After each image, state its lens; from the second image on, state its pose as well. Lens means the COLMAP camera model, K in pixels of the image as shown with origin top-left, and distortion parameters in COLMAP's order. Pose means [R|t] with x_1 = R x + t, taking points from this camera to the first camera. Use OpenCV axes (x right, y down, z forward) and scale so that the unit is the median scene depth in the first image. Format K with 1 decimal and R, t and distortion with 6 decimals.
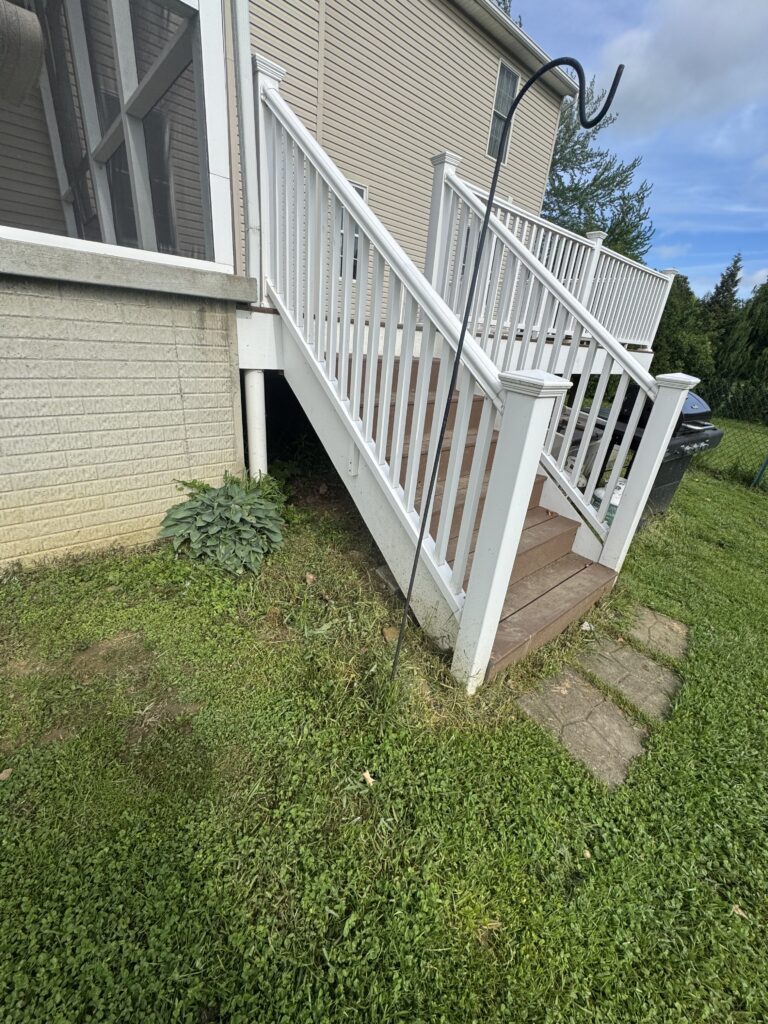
lens RADIAL K [[415.7, 0, 384.0], [0, 415.7, 512.0], [0, 0, 1]] dist [-0.001734, -0.000783]
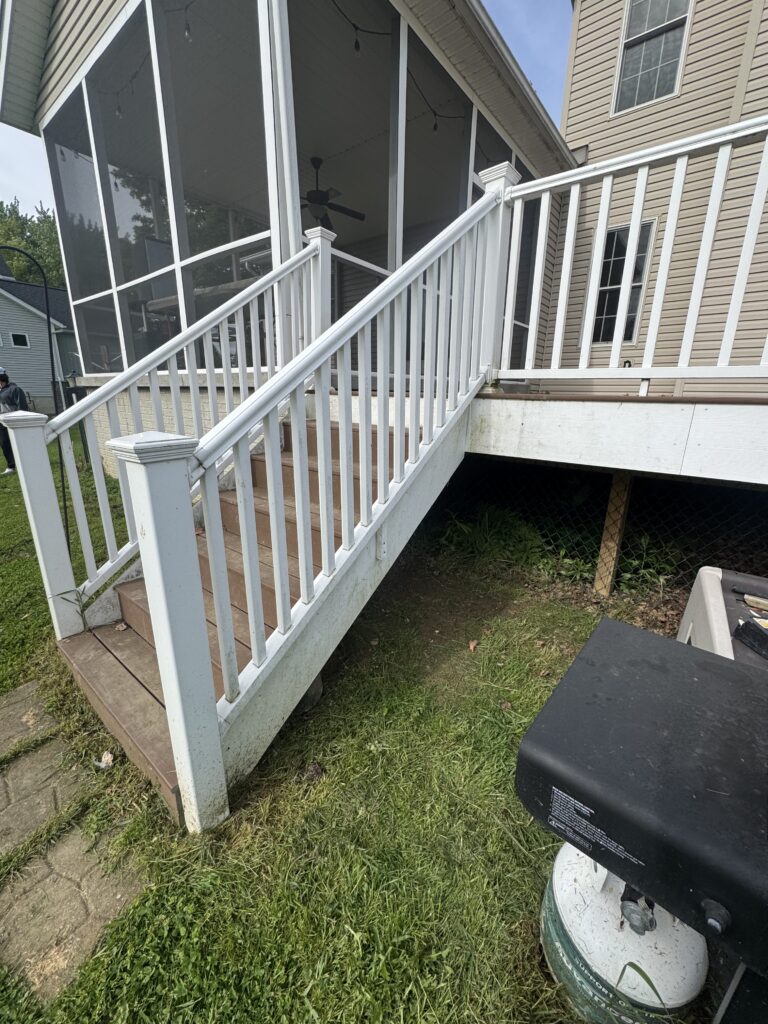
lens RADIAL K [[415.7, 0, 384.0], [0, 415.7, 512.0], [0, 0, 1]] dist [-0.001734, -0.000783]
pose [[0.172474, 0.168620, -0.970474, 1.295363], [-0.405356, 0.910096, 0.086088, -0.395520], [0.897741, 0.378539, 0.225319, 1.203541]]
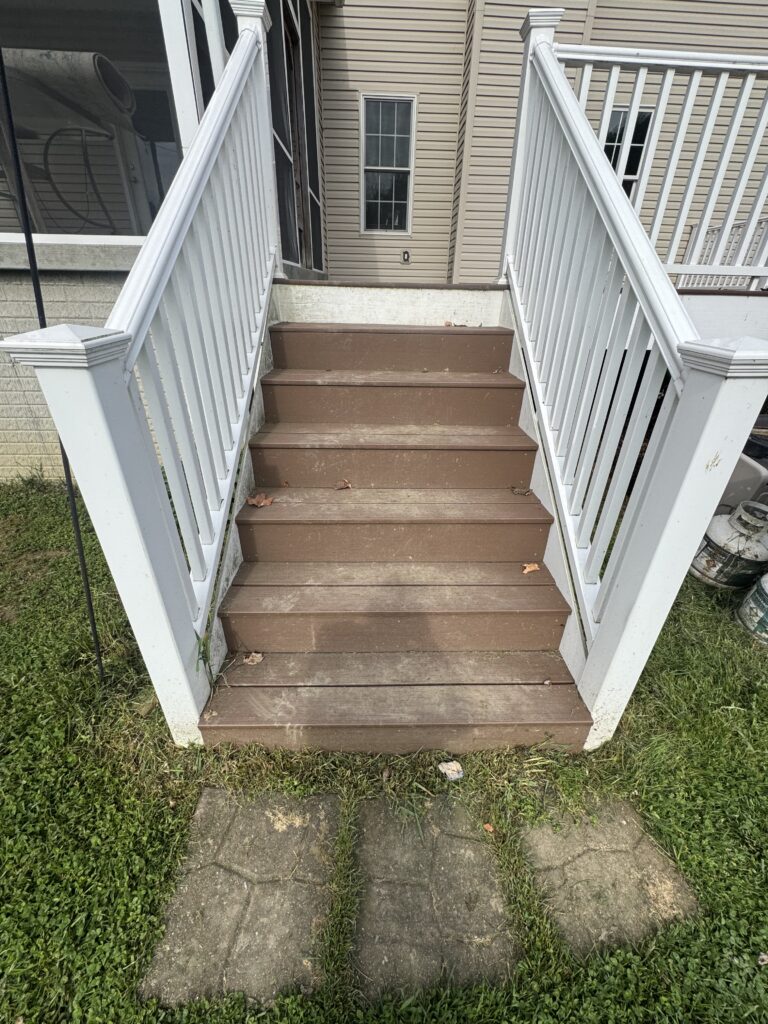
lens RADIAL K [[415.7, 0, 384.0], [0, 415.7, 512.0], [0, 0, 1]] dist [-0.001734, -0.000783]
pose [[0.771966, 0.225105, -0.594472, 0.746779], [-0.207166, 0.973232, 0.099507, -0.132761], [0.600958, 0.046338, 0.797936, 0.492024]]
